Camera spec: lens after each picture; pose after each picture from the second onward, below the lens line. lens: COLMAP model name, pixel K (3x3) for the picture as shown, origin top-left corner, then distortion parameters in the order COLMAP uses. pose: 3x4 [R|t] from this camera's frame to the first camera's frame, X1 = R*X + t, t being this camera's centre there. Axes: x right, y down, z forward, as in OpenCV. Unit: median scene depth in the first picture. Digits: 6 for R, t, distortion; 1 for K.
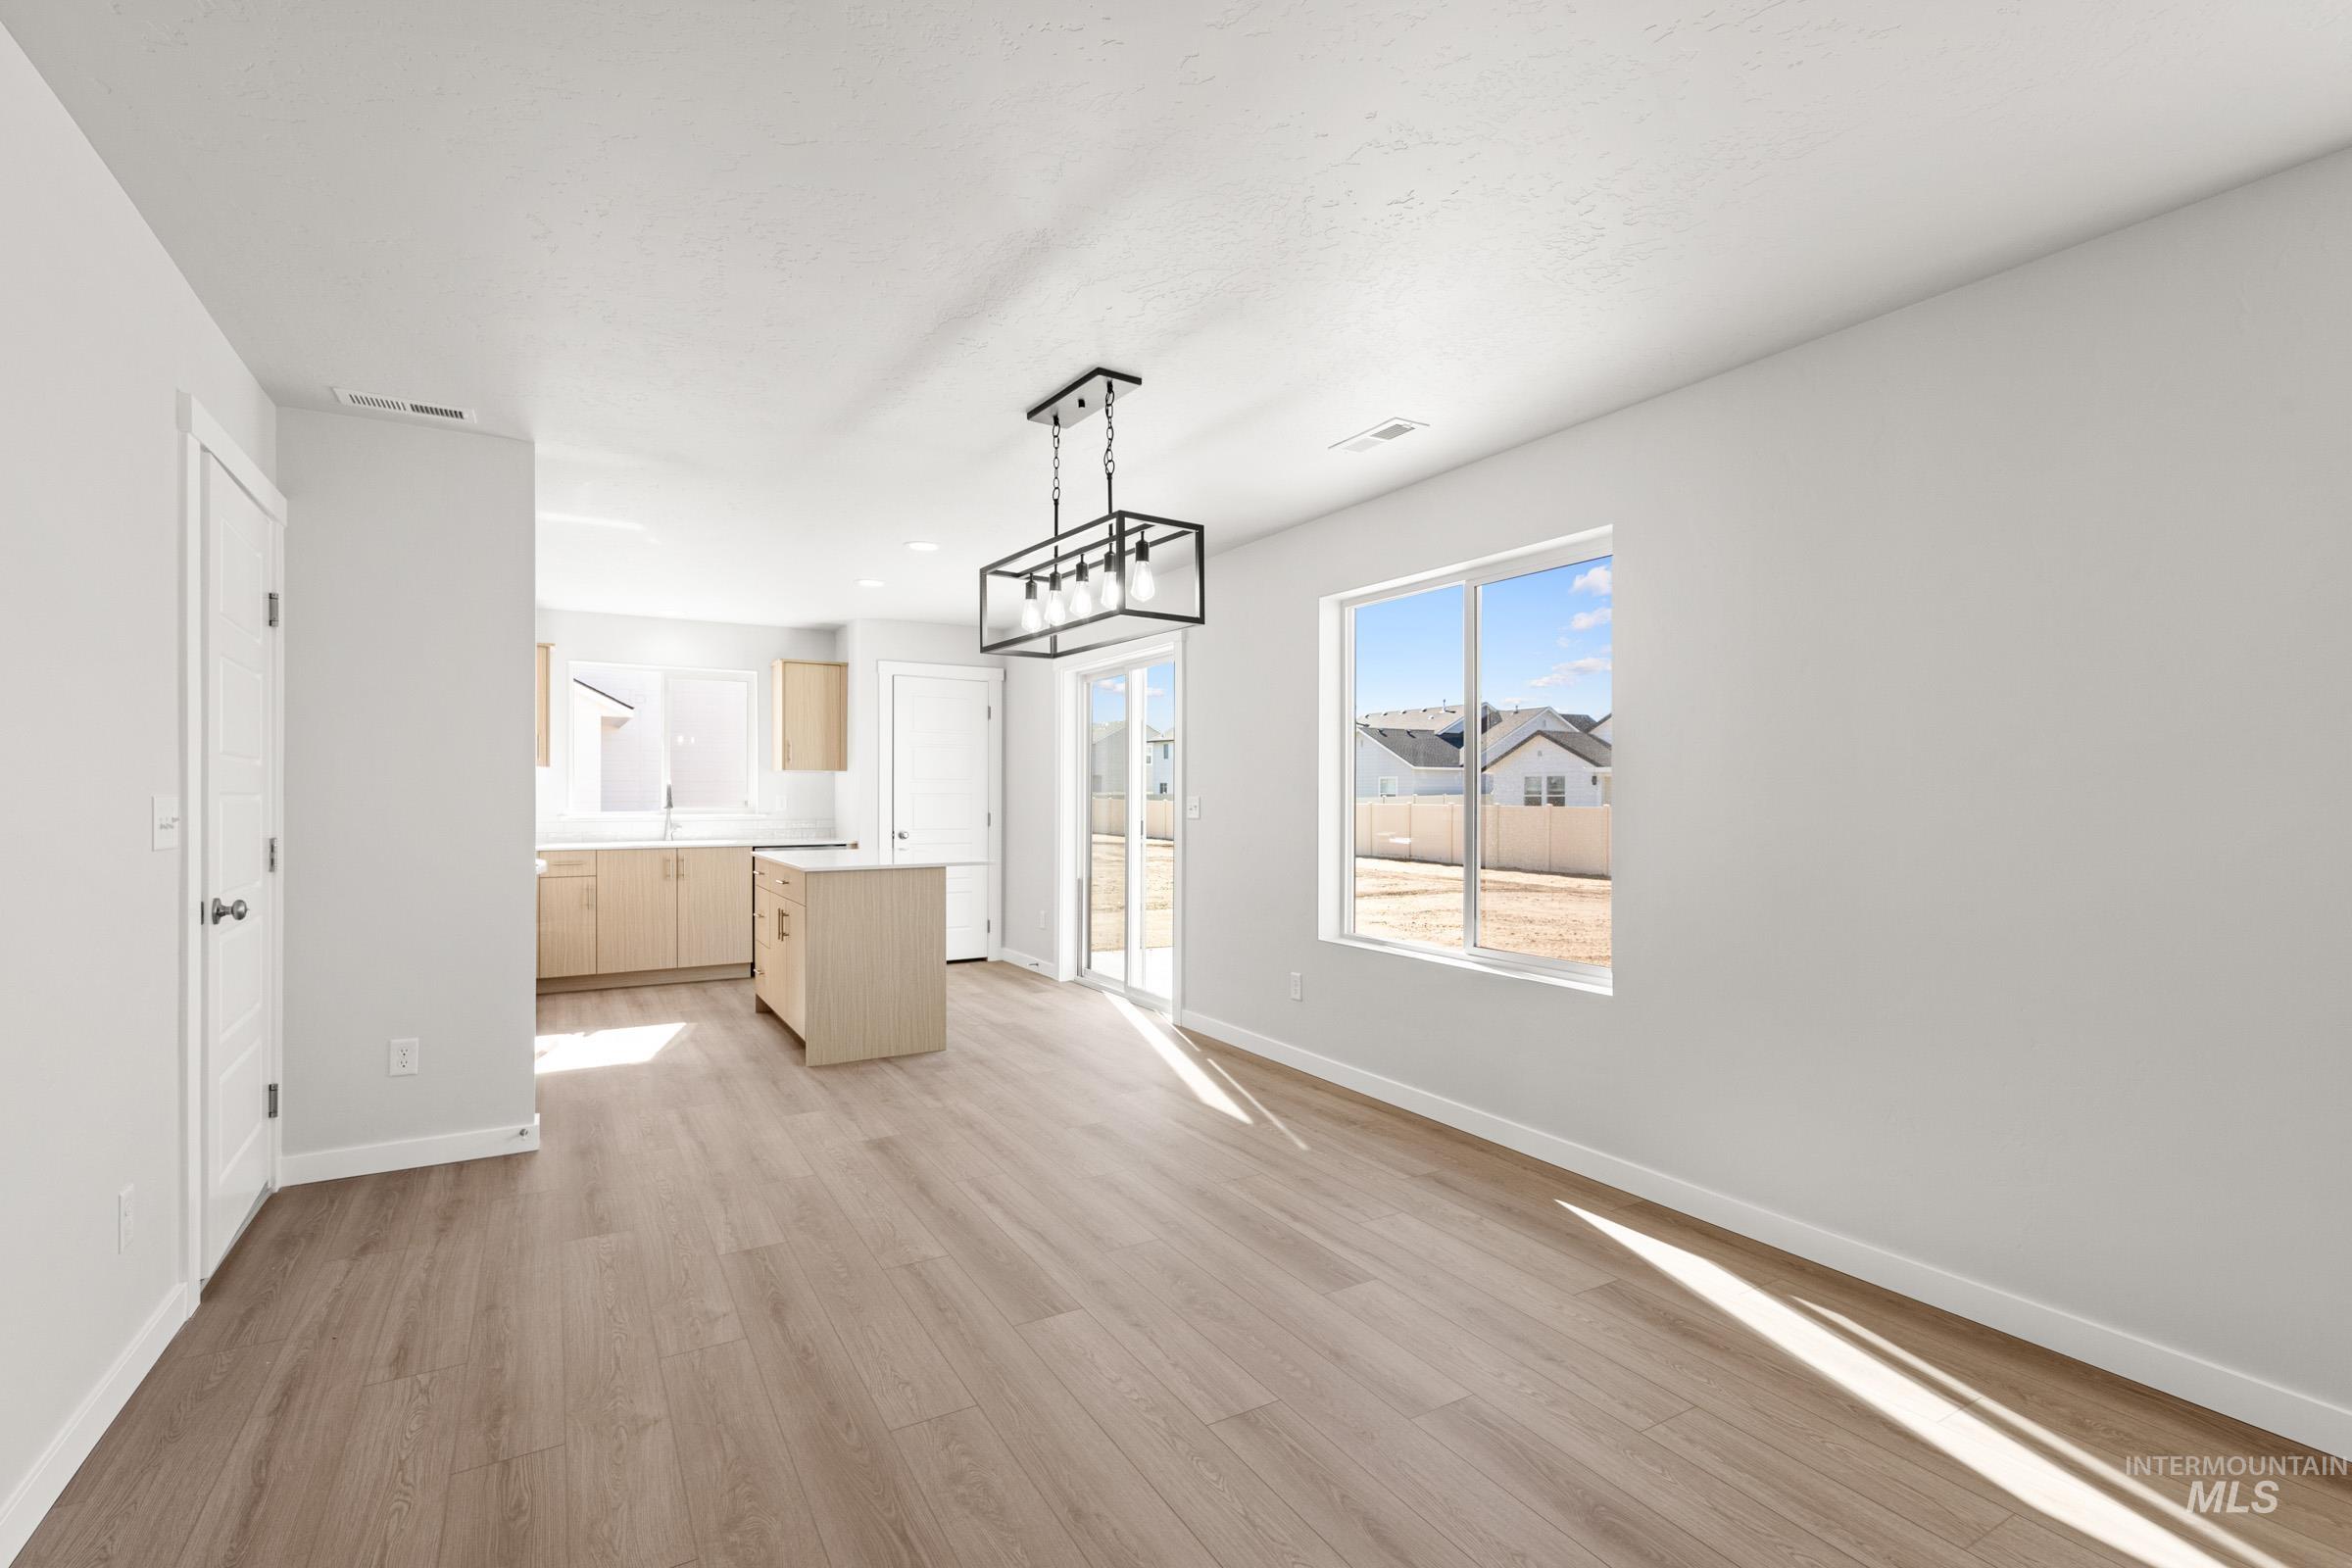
lens RADIAL K [[1042.8, 0, 1176.0], [0, 1042.8, 784.0], [0, 0, 1]] dist [-0.001282, -0.000970]
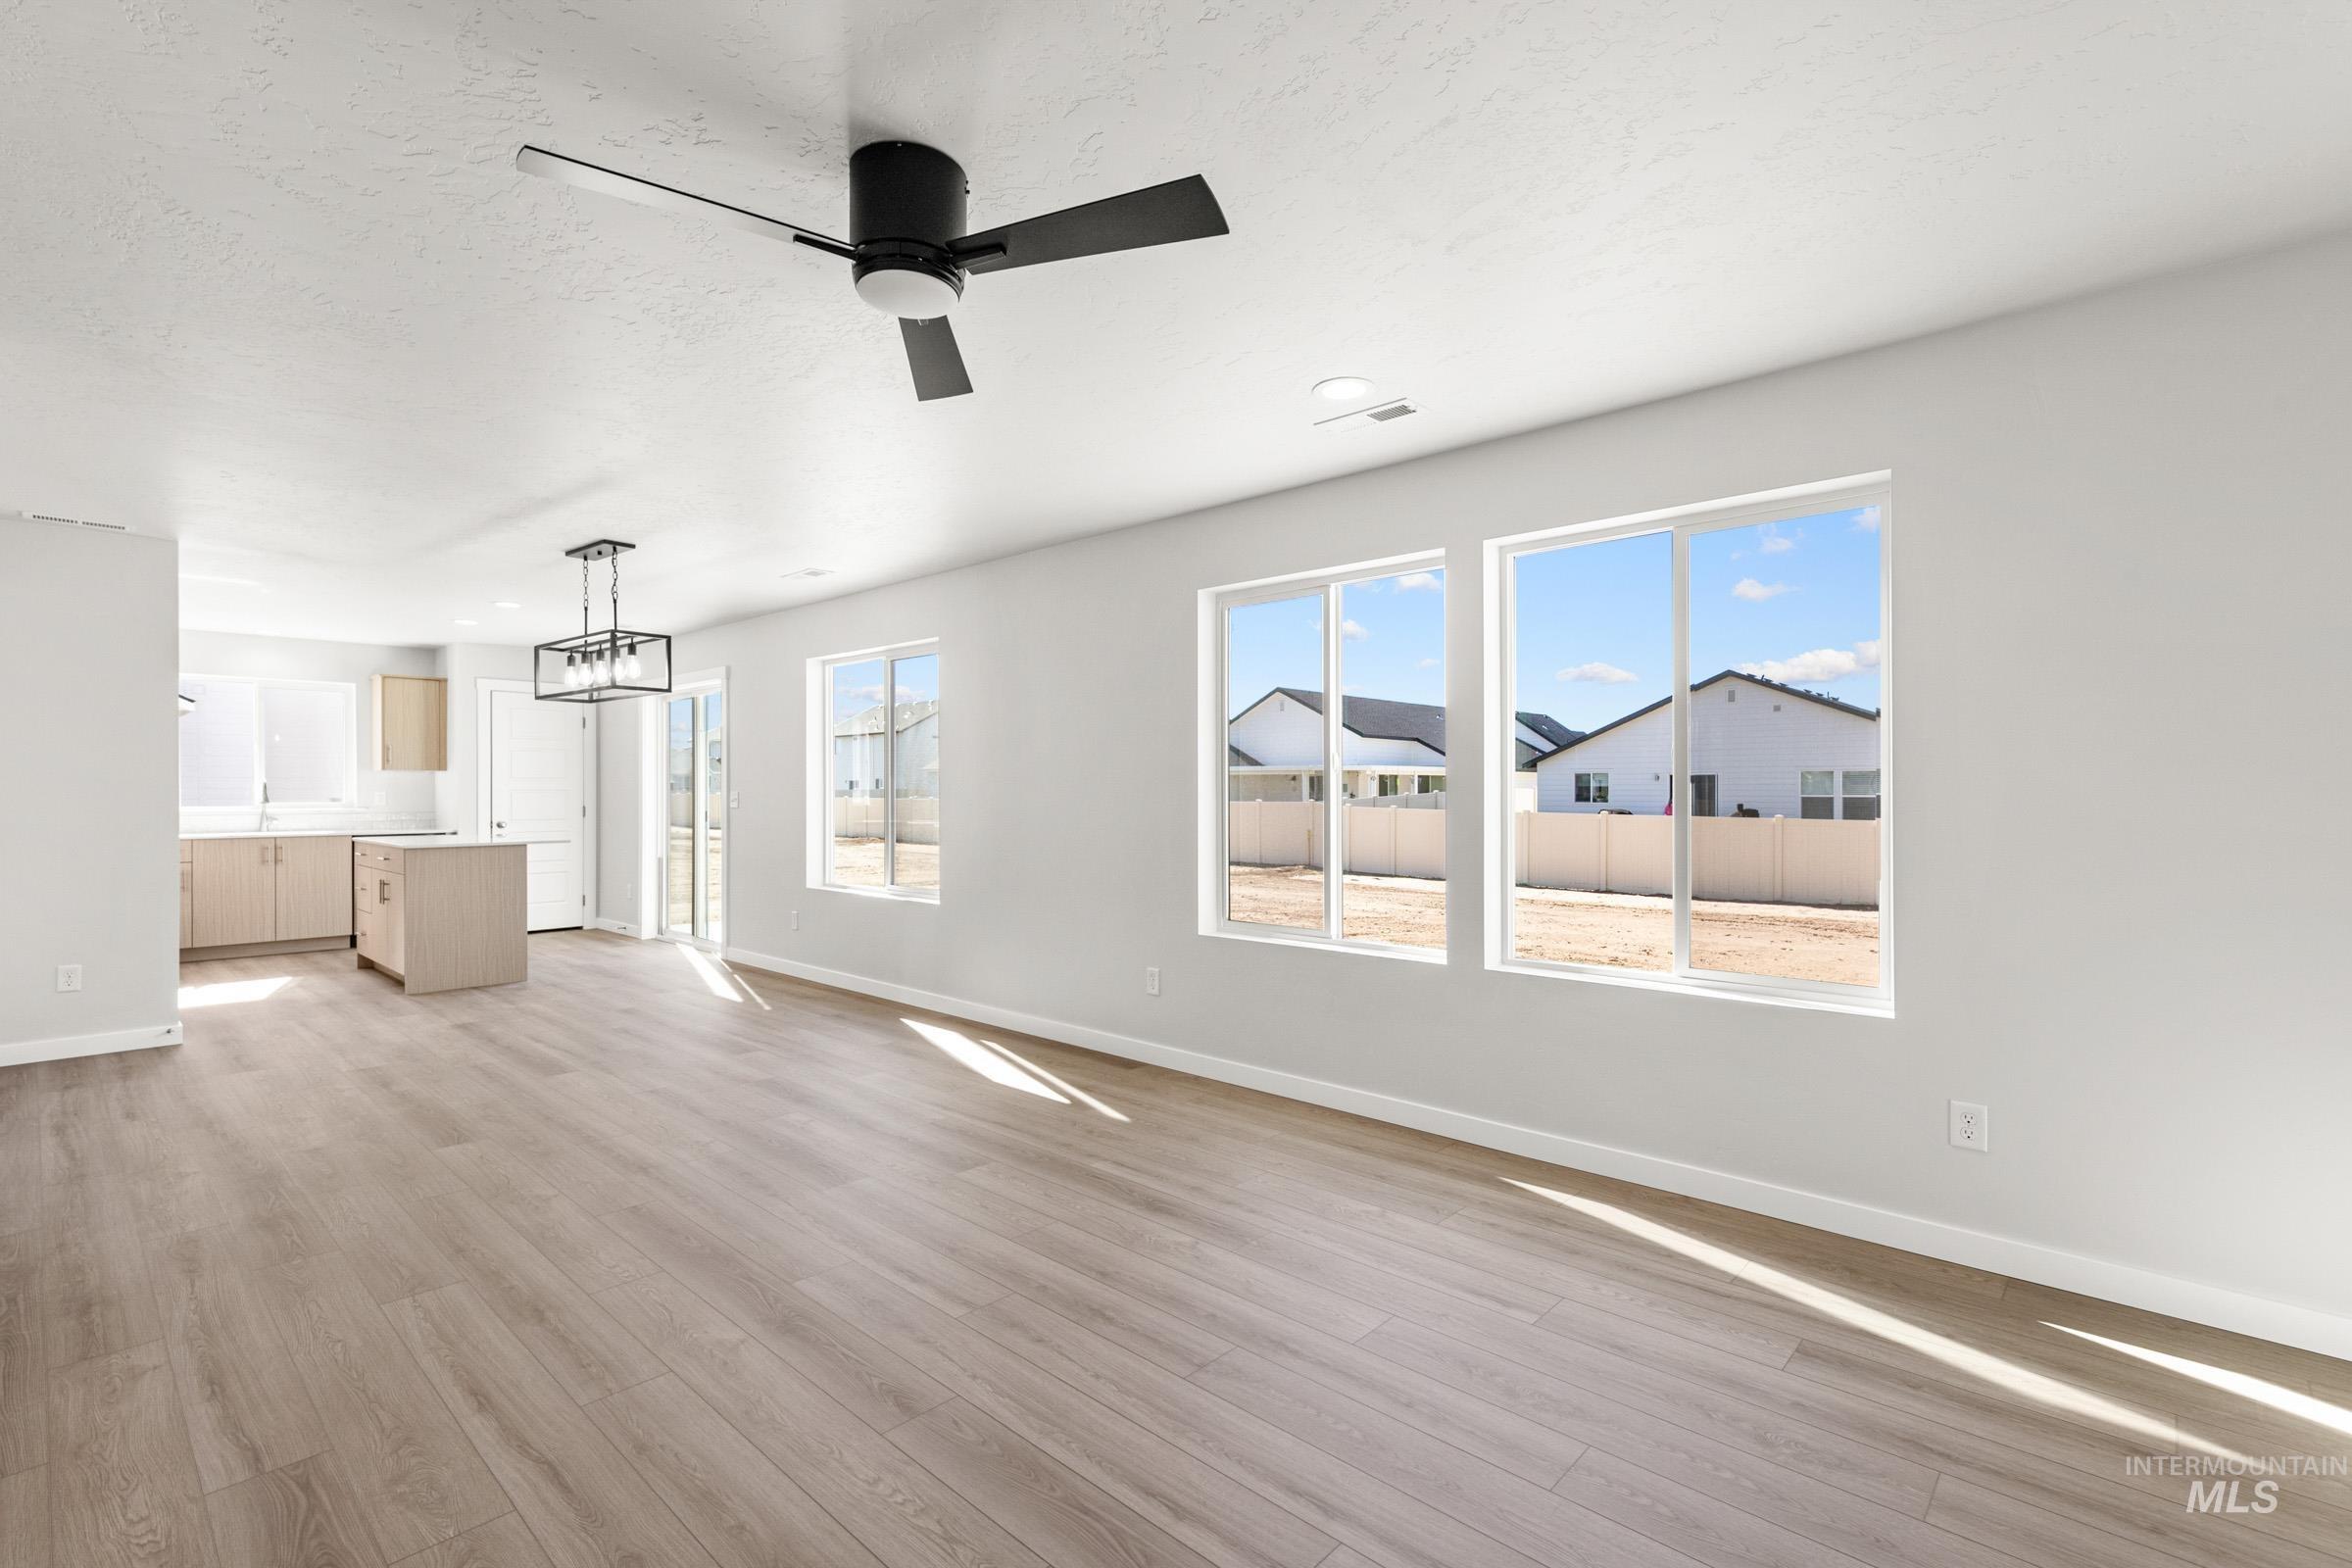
lens RADIAL K [[1042.8, 0, 1176.0], [0, 1042.8, 784.0], [0, 0, 1]] dist [-0.001282, -0.000970]
pose [[0.956857, 0.000634, 0.290560, 0.174868], [-0.001795, 0.999991, 0.003730, -0.004529], [-0.290555, -0.004091, 0.956849, -0.486891]]
